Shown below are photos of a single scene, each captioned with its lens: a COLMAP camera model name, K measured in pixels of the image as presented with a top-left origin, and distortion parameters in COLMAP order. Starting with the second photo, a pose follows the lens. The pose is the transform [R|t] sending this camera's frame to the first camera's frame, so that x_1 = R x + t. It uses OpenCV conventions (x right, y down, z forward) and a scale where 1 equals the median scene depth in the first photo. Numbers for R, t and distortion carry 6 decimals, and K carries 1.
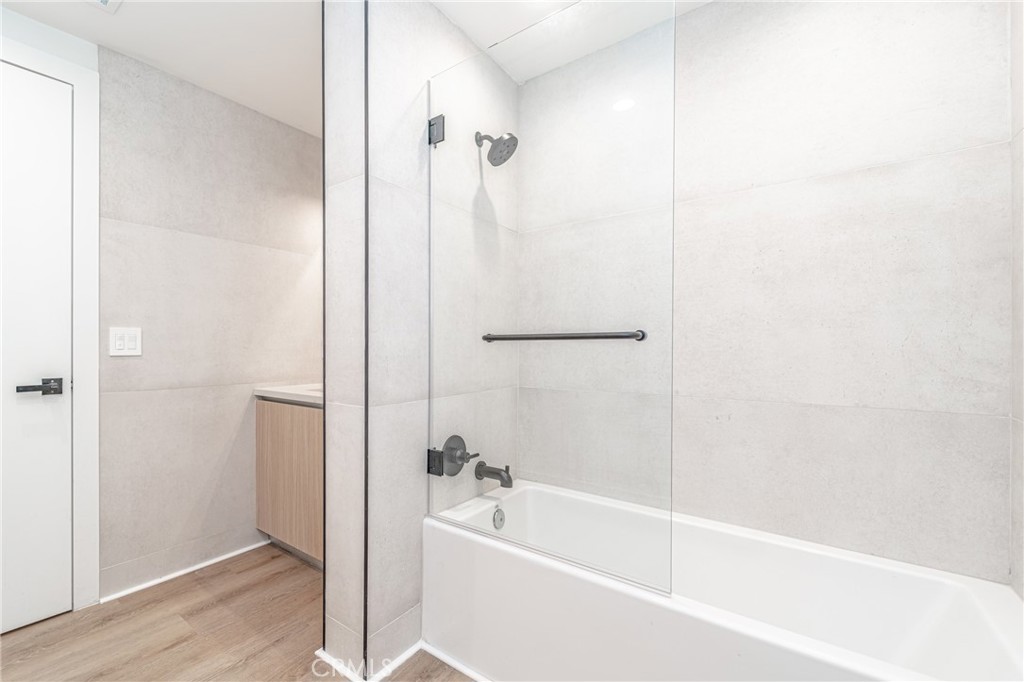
lens RADIAL K [[448.4, 0, 437.6], [0, 448.4, 344.6], [0, 0, 1]] dist [-0.001975, -0.001022]
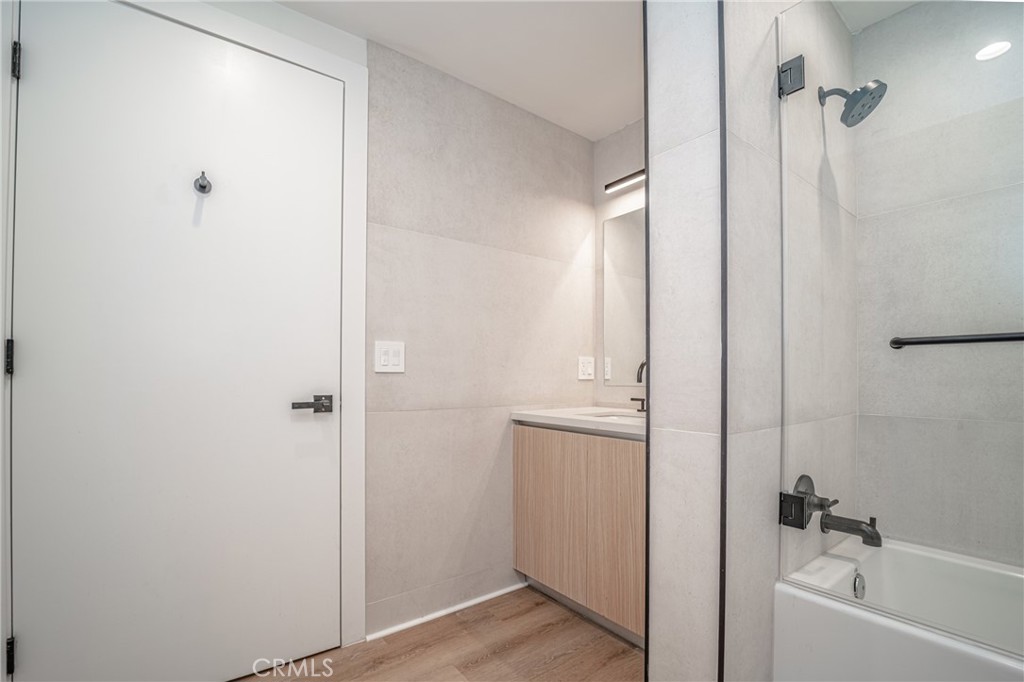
lens RADIAL K [[459.0, 0, 549.4], [0, 459.0, 371.2], [0, 0, 1]] dist [-0.021649, -0.000141]
pose [[0.986119, 0.004225, -0.165987, -0.228052], [-0.005235, 0.999970, -0.005649, 0.027142], [0.165958, 0.006439, 0.986112, 0.137212]]
